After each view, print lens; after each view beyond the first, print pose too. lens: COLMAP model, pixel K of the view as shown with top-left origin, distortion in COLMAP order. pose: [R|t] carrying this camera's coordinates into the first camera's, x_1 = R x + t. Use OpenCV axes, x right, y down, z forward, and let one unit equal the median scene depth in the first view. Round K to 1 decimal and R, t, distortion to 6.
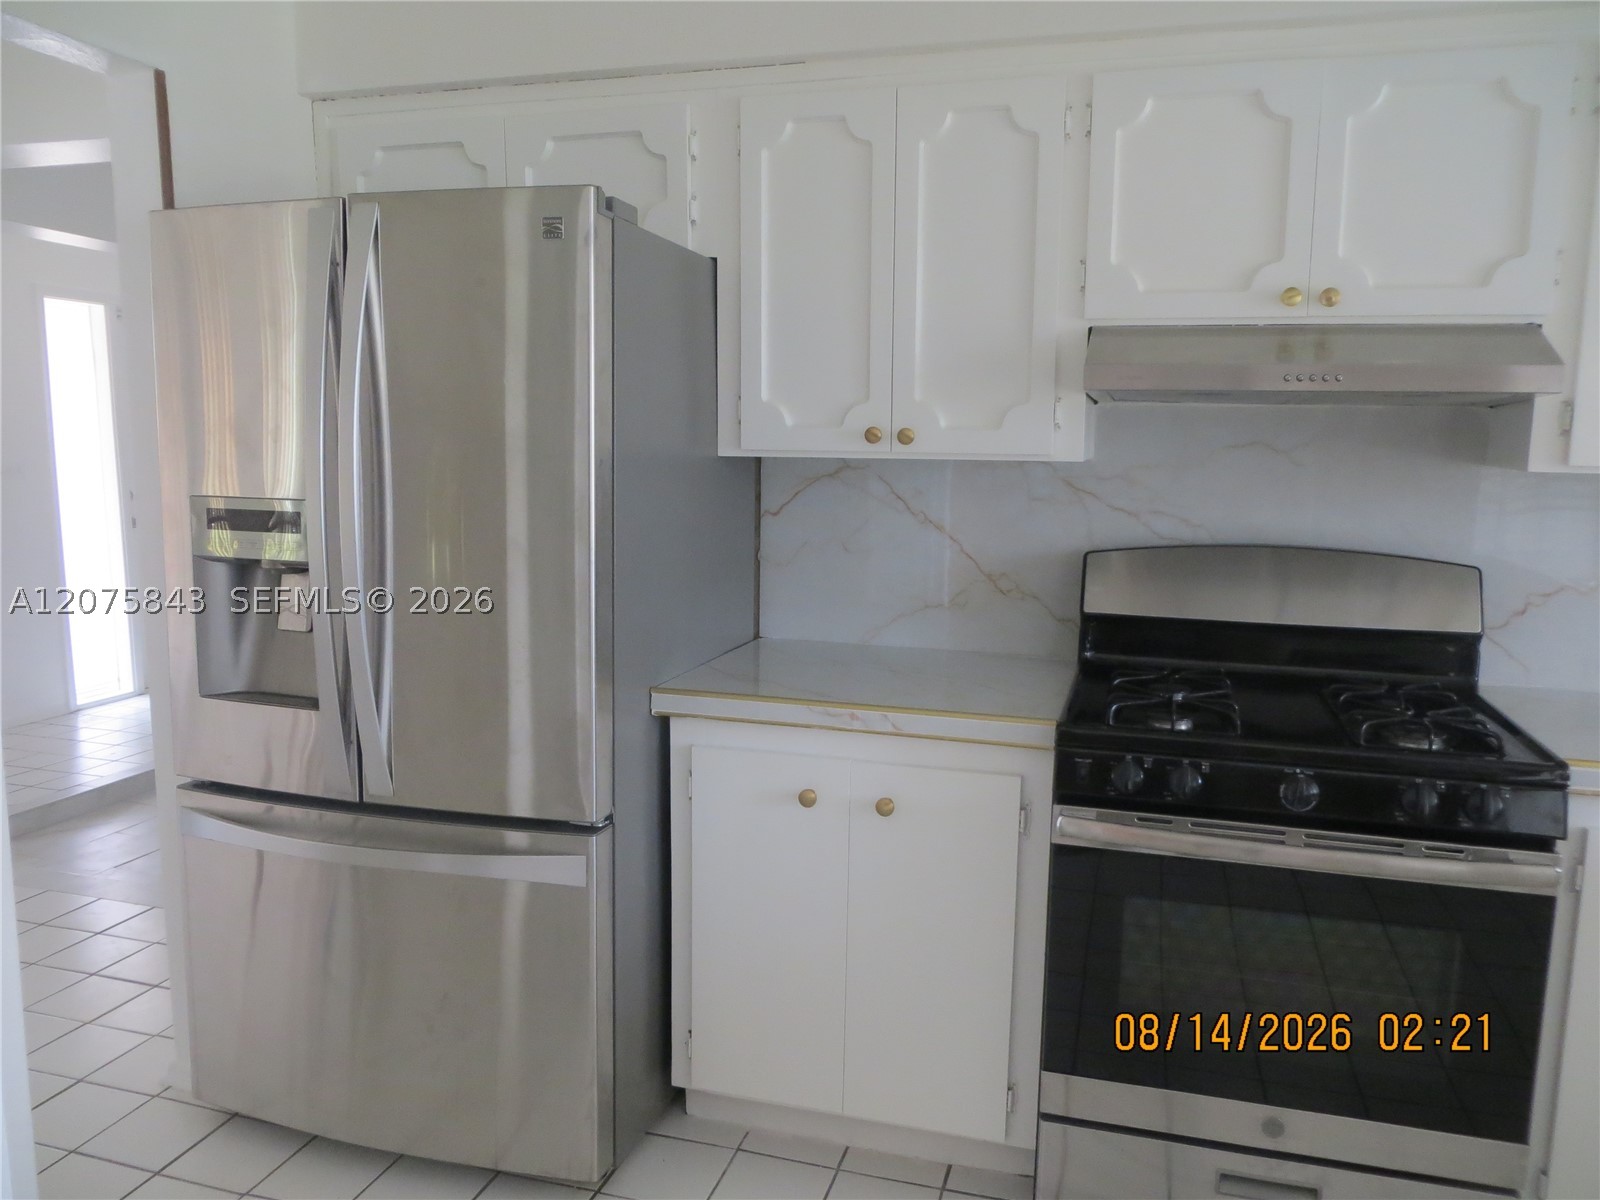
lens RADIAL K [[1197.0, 0, 812.8], [0, 1197.0, 605.5], [0, 0, 1]] dist [-0.026848, 0.009225]
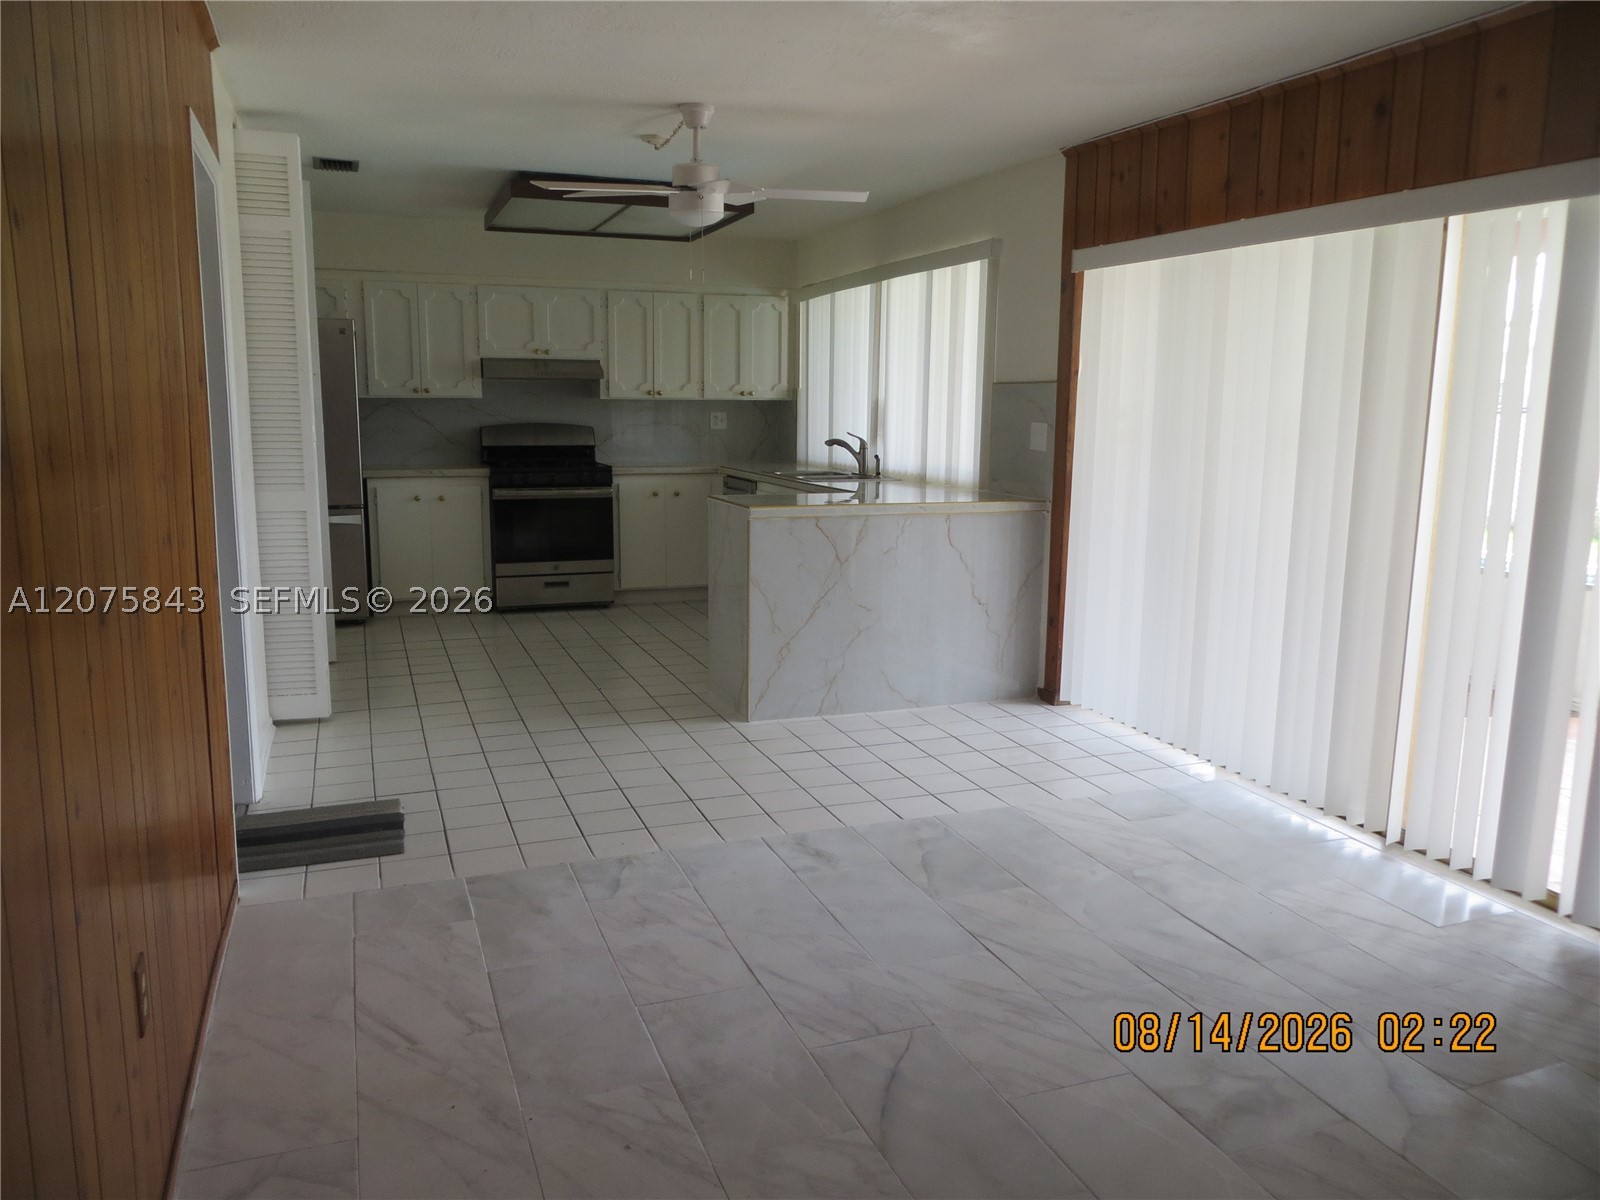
lens RADIAL K [[1197.0, 0, 811.7], [0, 1197.0, 601.2], [0, 0, 1]] dist [-0.026848, 0.009225]
pose [[0.795898, -0.106672, 0.595960, -1.164856], [0.087153, 0.994290, 0.061578, 0.341849], [-0.599125, 0.002930, 0.800650, -2.378440]]
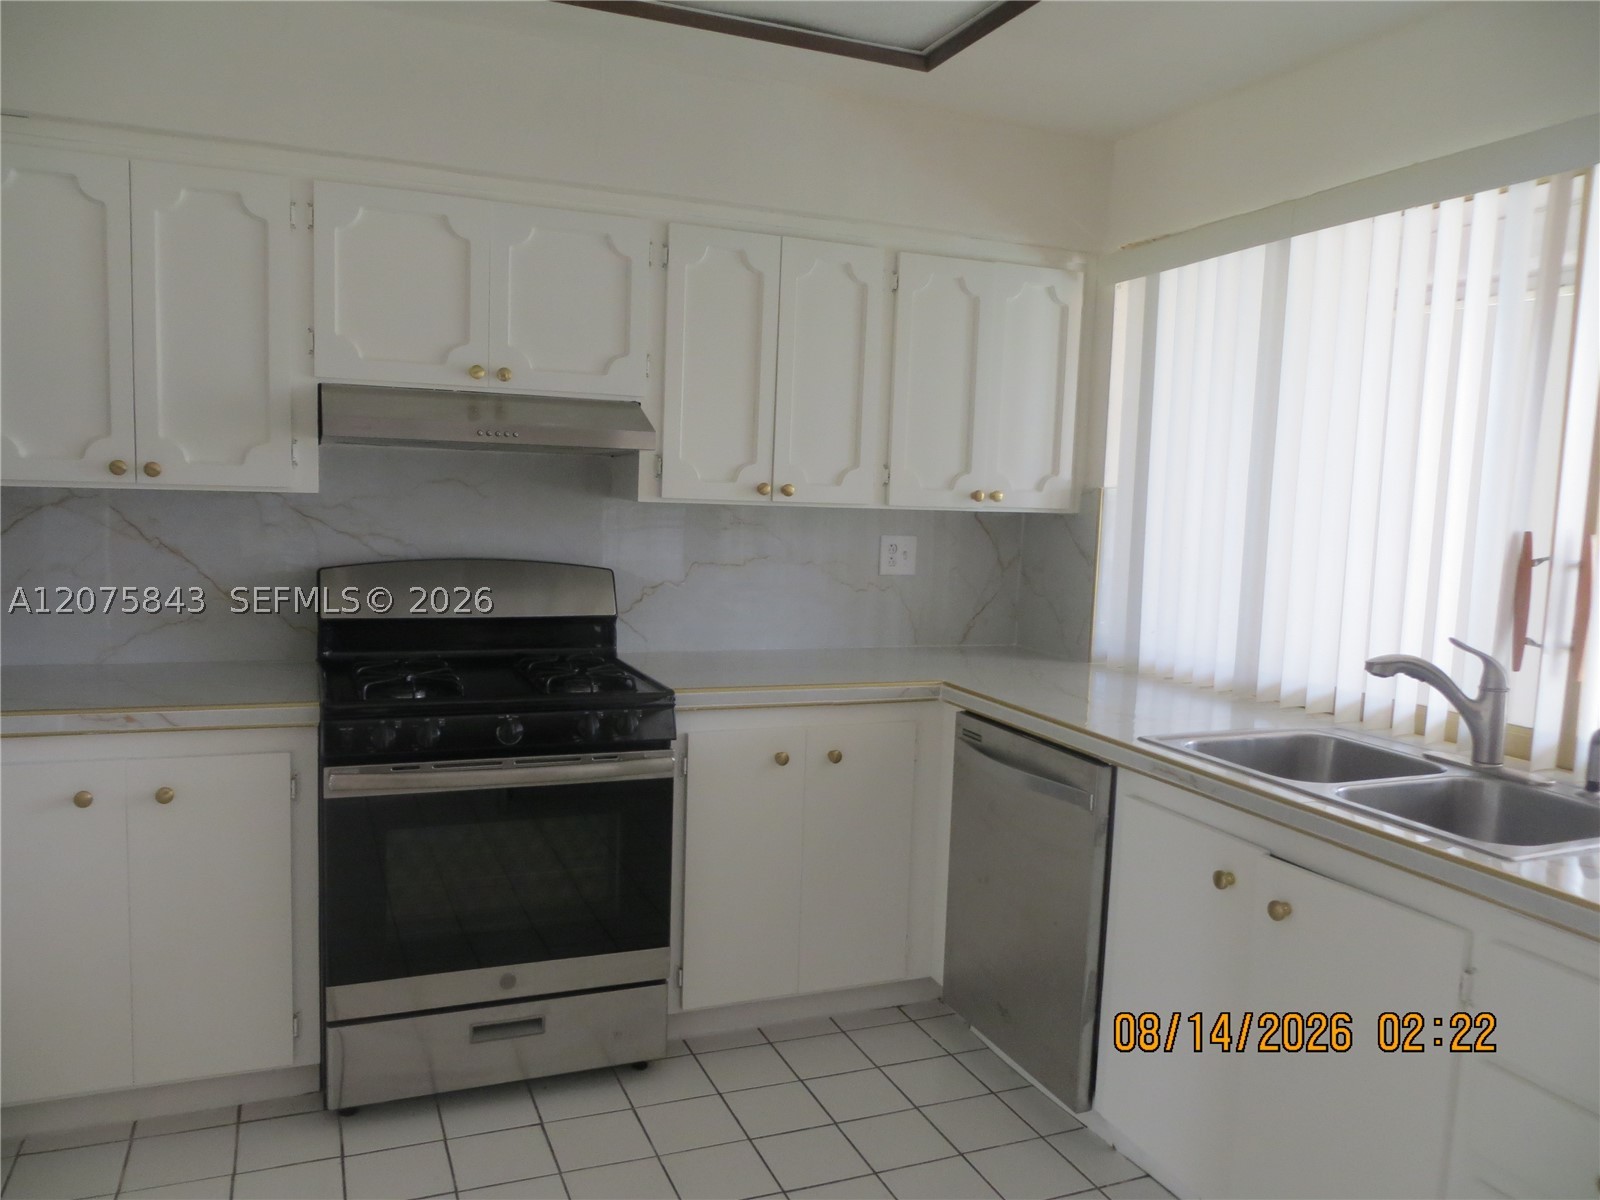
lens RADIAL K [[1197.0, 0, 807.7], [0, 1197.0, 601.1], [0, 0, 1]] dist [-0.026848, 0.009225]
pose [[0.774417, -0.048177, 0.630838, -0.167538], [0.064280, 0.997928, -0.002698, 0.026109], [-0.629401, 0.042640, 0.775910, -0.264517]]
